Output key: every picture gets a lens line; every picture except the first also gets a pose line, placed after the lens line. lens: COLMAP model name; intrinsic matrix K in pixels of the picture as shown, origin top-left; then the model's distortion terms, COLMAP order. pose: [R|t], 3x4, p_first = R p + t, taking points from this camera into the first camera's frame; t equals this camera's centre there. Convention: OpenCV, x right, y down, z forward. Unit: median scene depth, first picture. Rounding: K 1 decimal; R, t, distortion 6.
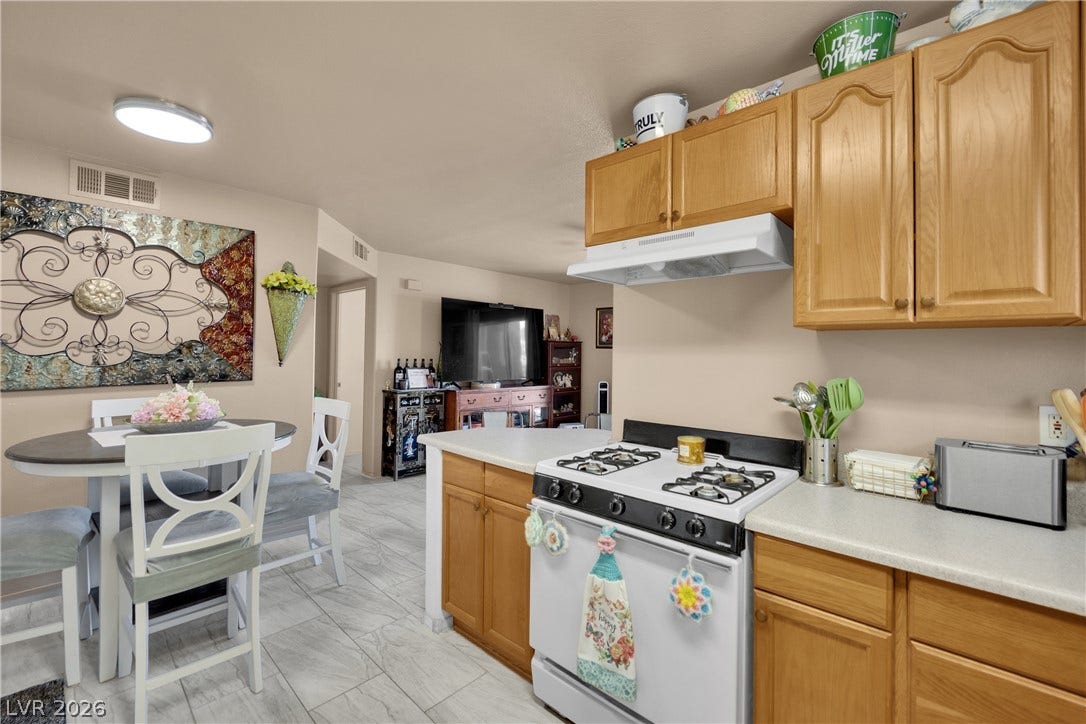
lens RADIAL K [[447.2, 0, 546.5], [0, 447.2, 365.3], [0, 0, 1]] dist [-0.001866, 0.000071]
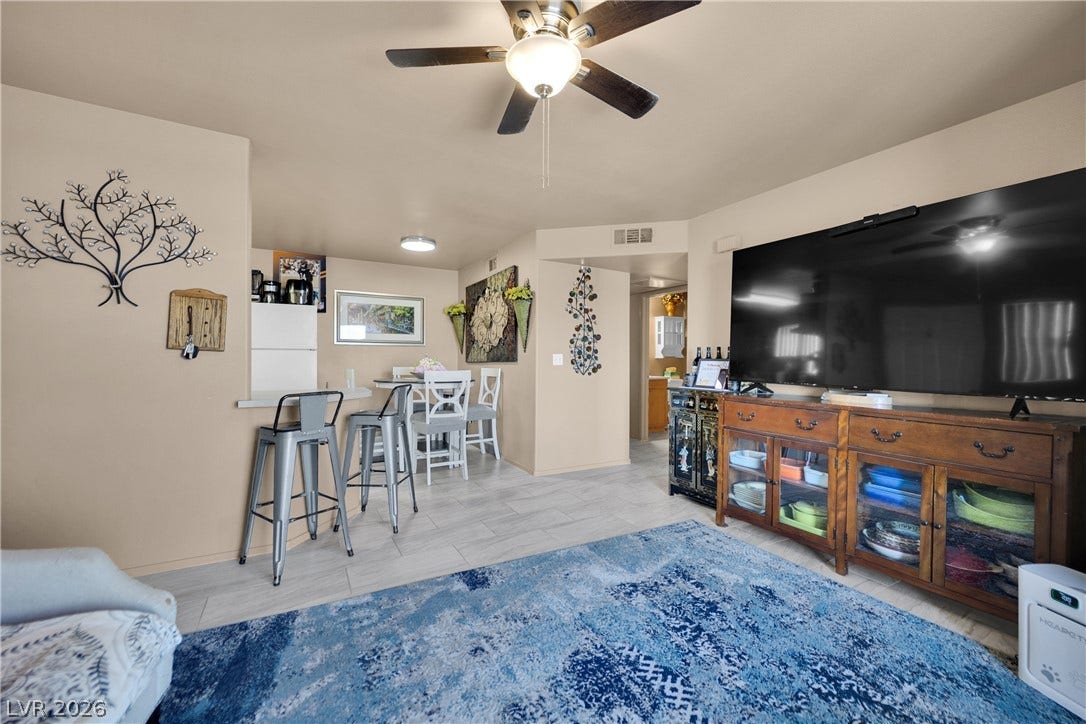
lens RADIAL K [[447.2, 0, 546.5], [0, 447.2, 365.3], [0, 0, 1]] dist [-0.001866, 0.000071]
pose [[-0.303740, 0.001659, -0.952753, 0.501115], [-0.030295, 0.999476, 0.011399, 0.015637], [0.952273, 0.032326, -0.303531, 0.990244]]
